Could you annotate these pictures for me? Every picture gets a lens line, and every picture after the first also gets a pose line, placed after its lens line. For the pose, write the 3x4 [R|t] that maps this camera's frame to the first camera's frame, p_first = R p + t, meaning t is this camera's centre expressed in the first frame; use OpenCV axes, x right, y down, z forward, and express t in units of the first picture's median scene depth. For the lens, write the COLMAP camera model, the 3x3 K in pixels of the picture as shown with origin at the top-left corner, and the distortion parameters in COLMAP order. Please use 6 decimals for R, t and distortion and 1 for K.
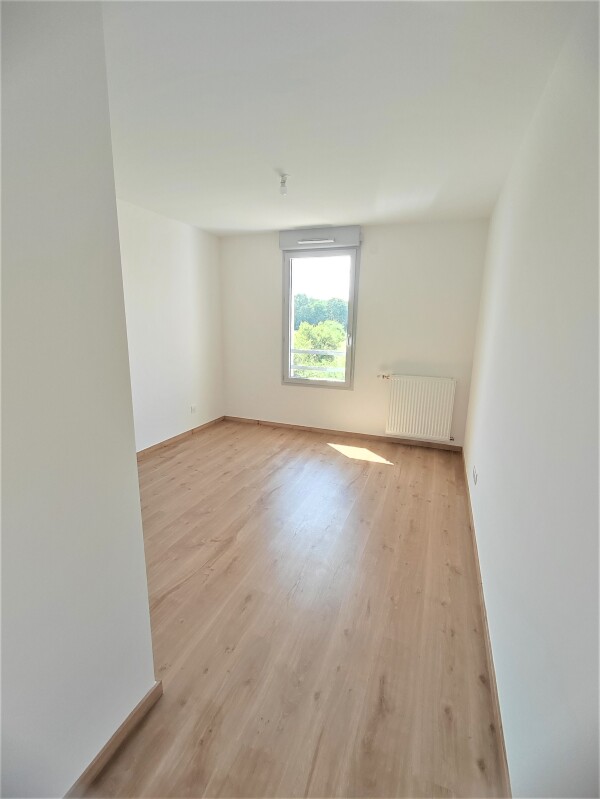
lens RADIAL K [[369.4, 0, 278.6], [0, 369.4, 402.0], [0, 0, 1]] dist [-0.013092, -0.000047]
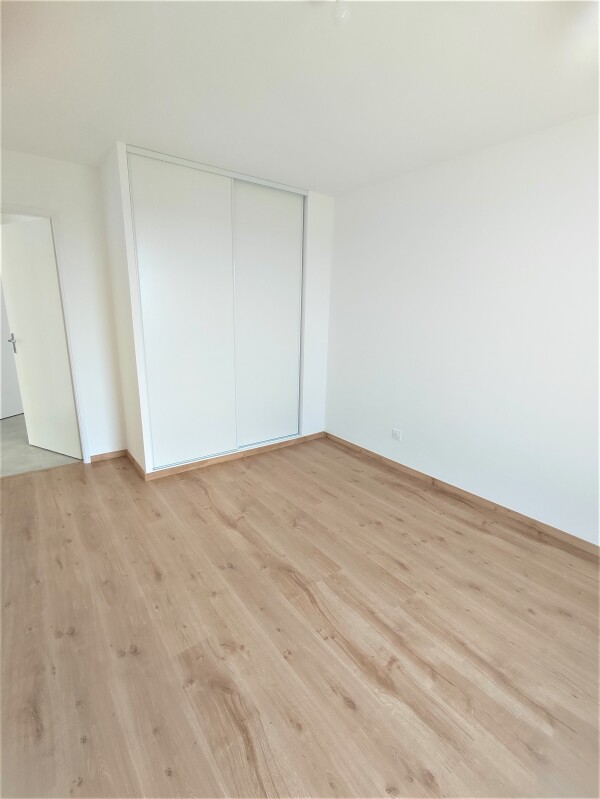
lens RADIAL K [[369.4, 0, 278.6], [0, 369.4, 402.0], [0, 0, 1]] dist [-0.013092, -0.000047]
pose [[-0.520140, 0.184849, -0.833838, 0.402705], [-0.217825, 0.915302, 0.338785, -0.199856], [0.825837, 0.357846, -0.435820, 1.030136]]
